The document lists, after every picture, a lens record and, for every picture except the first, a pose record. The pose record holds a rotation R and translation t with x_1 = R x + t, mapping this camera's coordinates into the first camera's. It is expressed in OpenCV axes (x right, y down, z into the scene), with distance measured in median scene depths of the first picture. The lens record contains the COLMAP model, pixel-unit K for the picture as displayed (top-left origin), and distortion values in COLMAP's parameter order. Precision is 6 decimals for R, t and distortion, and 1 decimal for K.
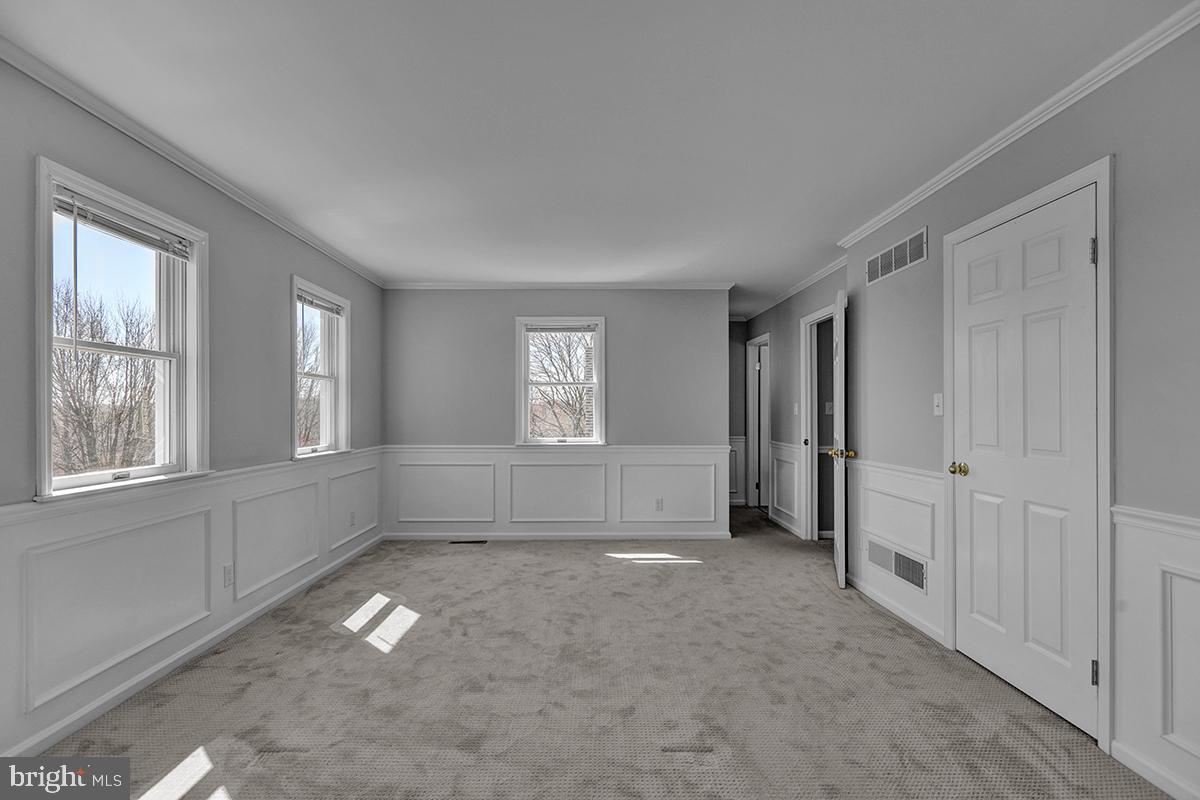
lens RADIAL K [[545.3, 0, 604.9], [0, 545.3, 412.2], [0, 0, 1]] dist [-0.002393, 0.000182]
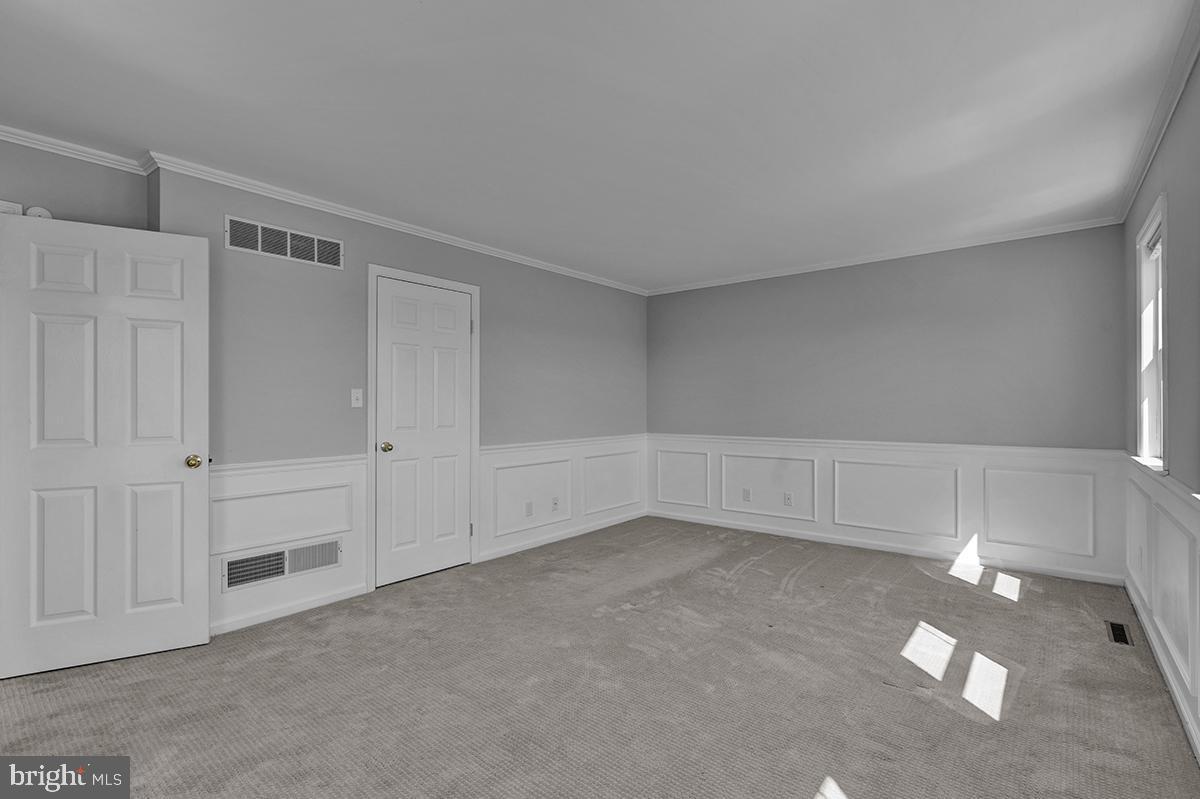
lens RADIAL K [[542.9, 0, 590.8], [0, 542.9, 400.6], [0, 0, 1]] dist [0.000280, -0.000185]
pose [[-0.744829, 0.005291, 0.667235, -0.487462], [-0.000175, 0.999967, -0.008125, 0.000696], [-0.667255, -0.006169, -0.744803, 1.323542]]
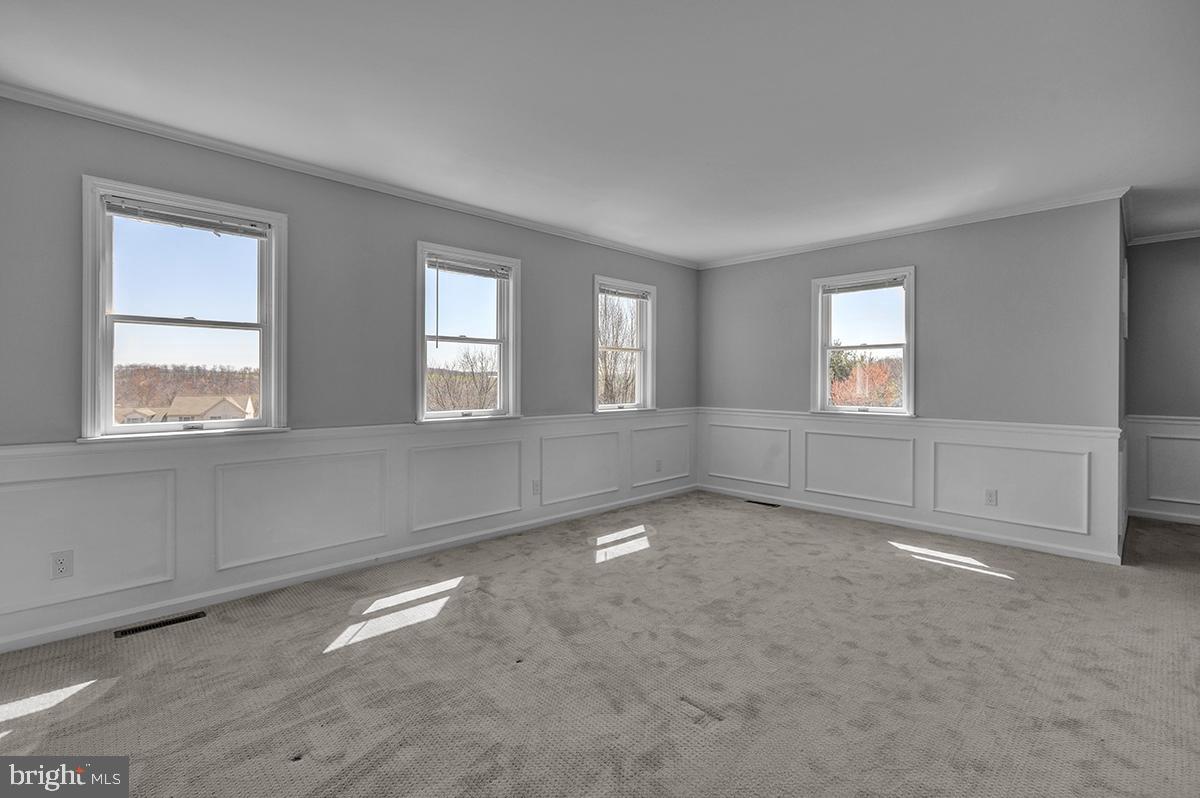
lens RADIAL K [[551.8, 0, 603.2], [0, 551.8, 380.7], [0, 0, 1]] dist [-0.000122, 0.000495]
pose [[0.678680, 0.005707, -0.734412, 0.451563], [-0.003607, 0.999984, 0.004437, 0.002567], [0.734425, -0.000363, 0.678689, 0.096100]]
